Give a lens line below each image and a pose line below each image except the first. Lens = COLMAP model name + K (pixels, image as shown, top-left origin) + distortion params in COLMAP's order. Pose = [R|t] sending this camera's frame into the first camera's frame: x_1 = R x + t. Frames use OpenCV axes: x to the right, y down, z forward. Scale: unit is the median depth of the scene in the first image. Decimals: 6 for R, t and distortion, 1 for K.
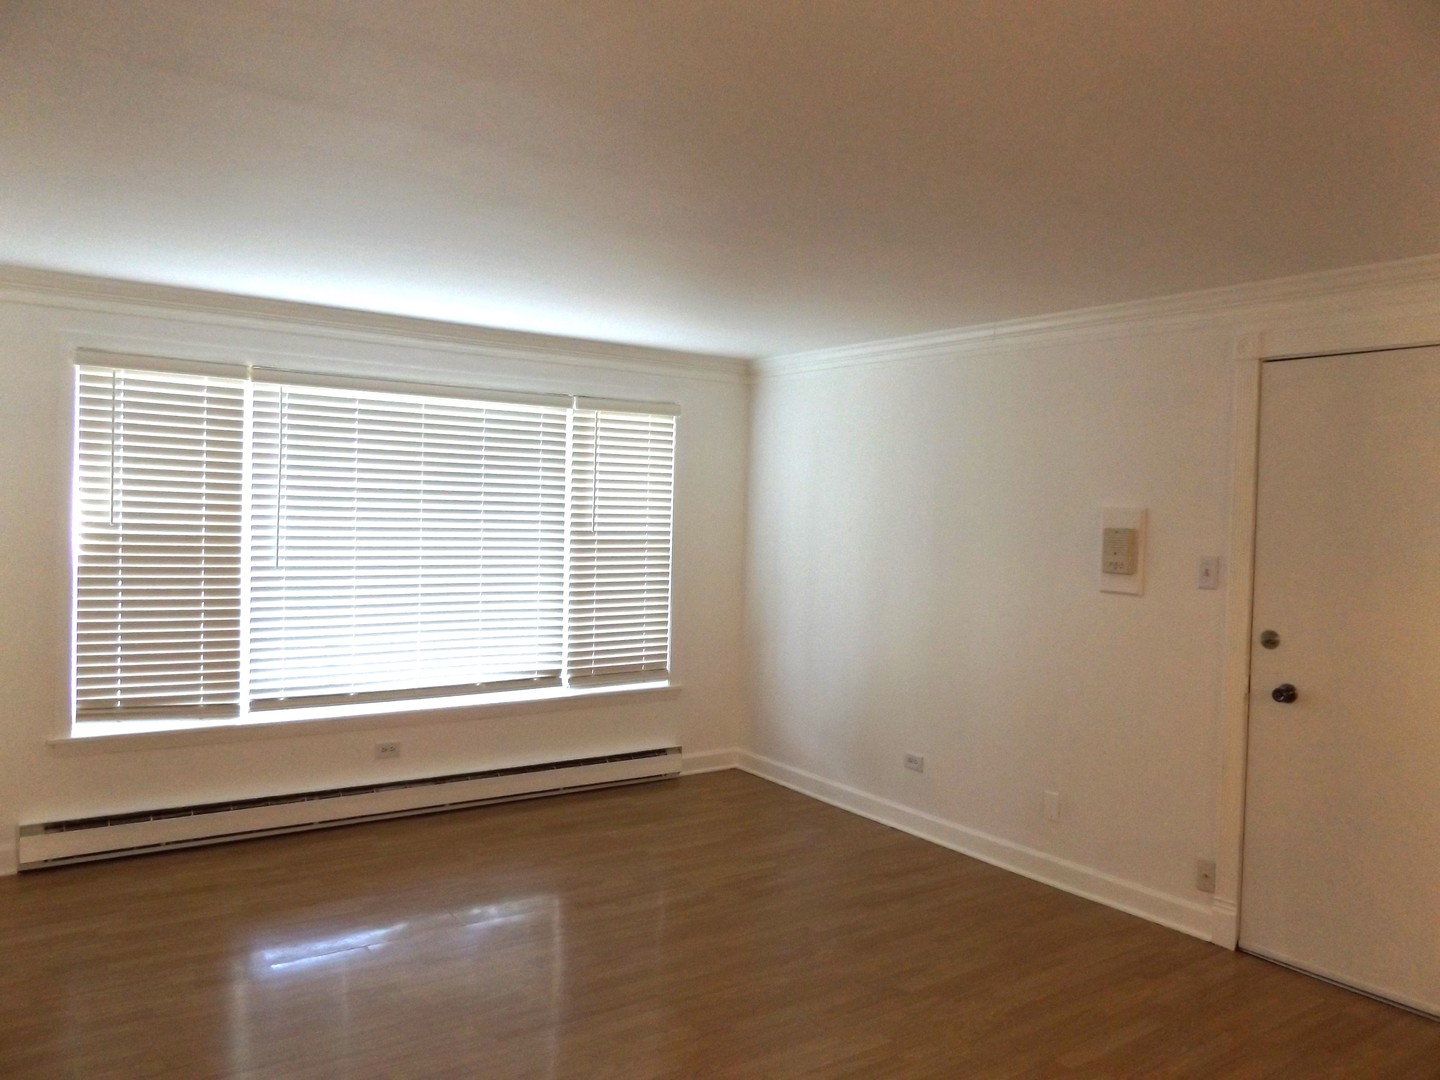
lens RADIAL K [[1094.3, 0, 730.1], [0, 1094.3, 537.8], [0, 0, 1]] dist [0.007907, -0.005793]
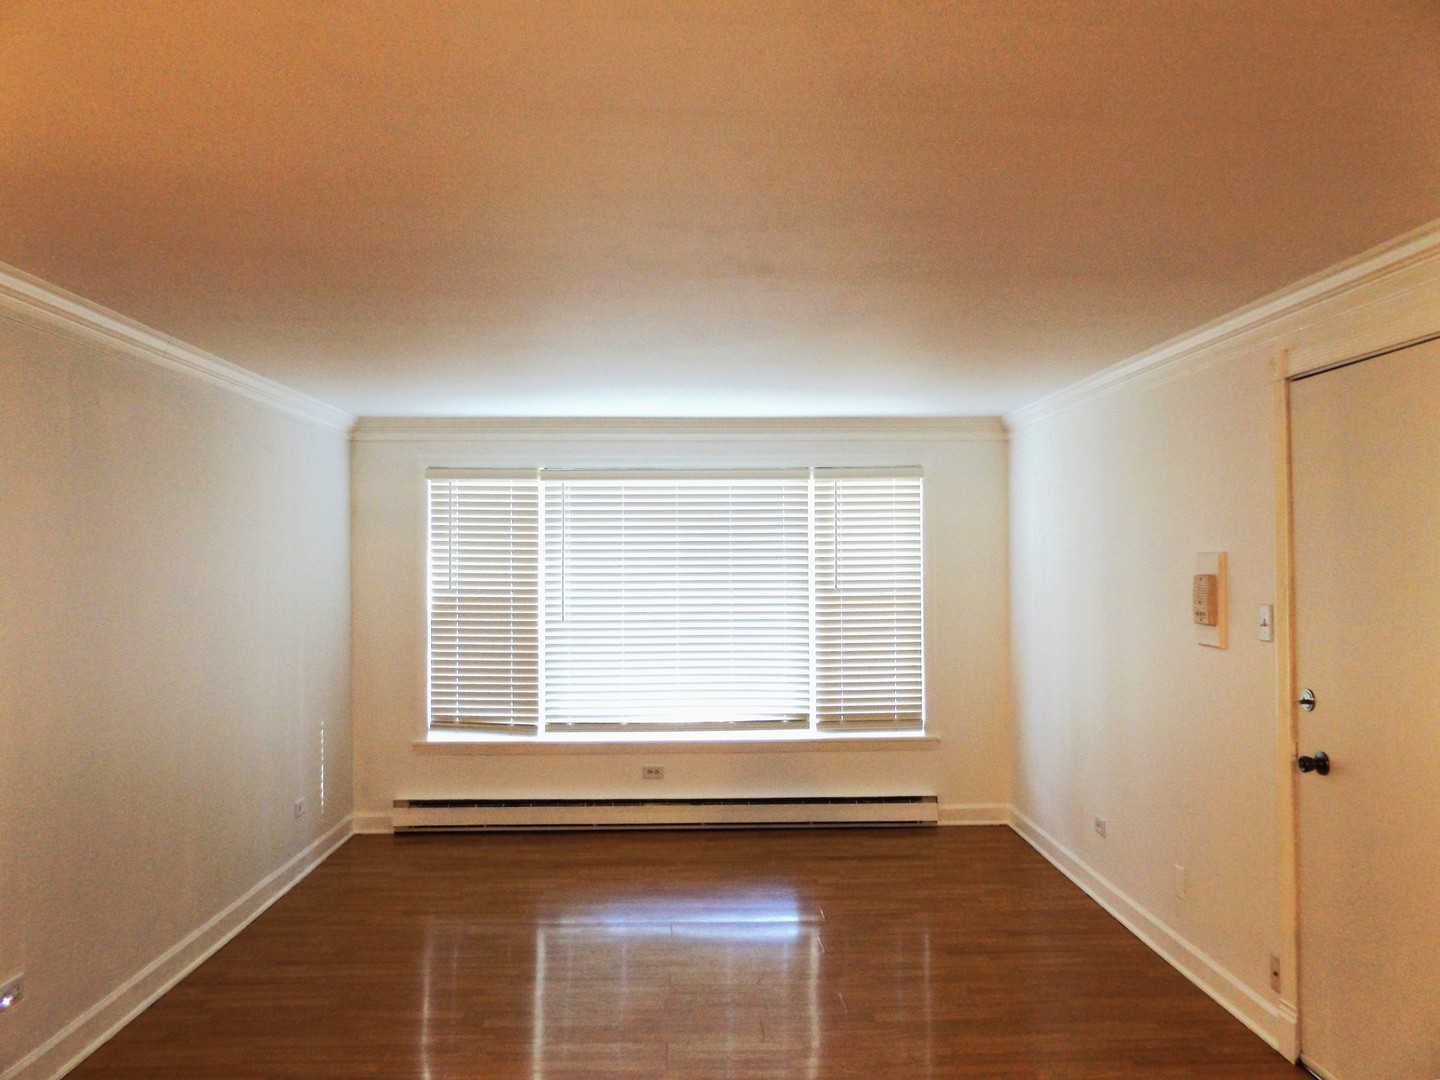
lens RADIAL K [[1111.8, 0, 720.0], [0, 1111.8, 540.0], [0, 0, 1]] dist [0.005712, 0.001128]
pose [[0.829484, -0.042994, -0.556873, 0.477148], [0.013160, 0.998261, -0.057468, 0.009265], [0.558375, 0.040340, 0.828607, 0.009295]]
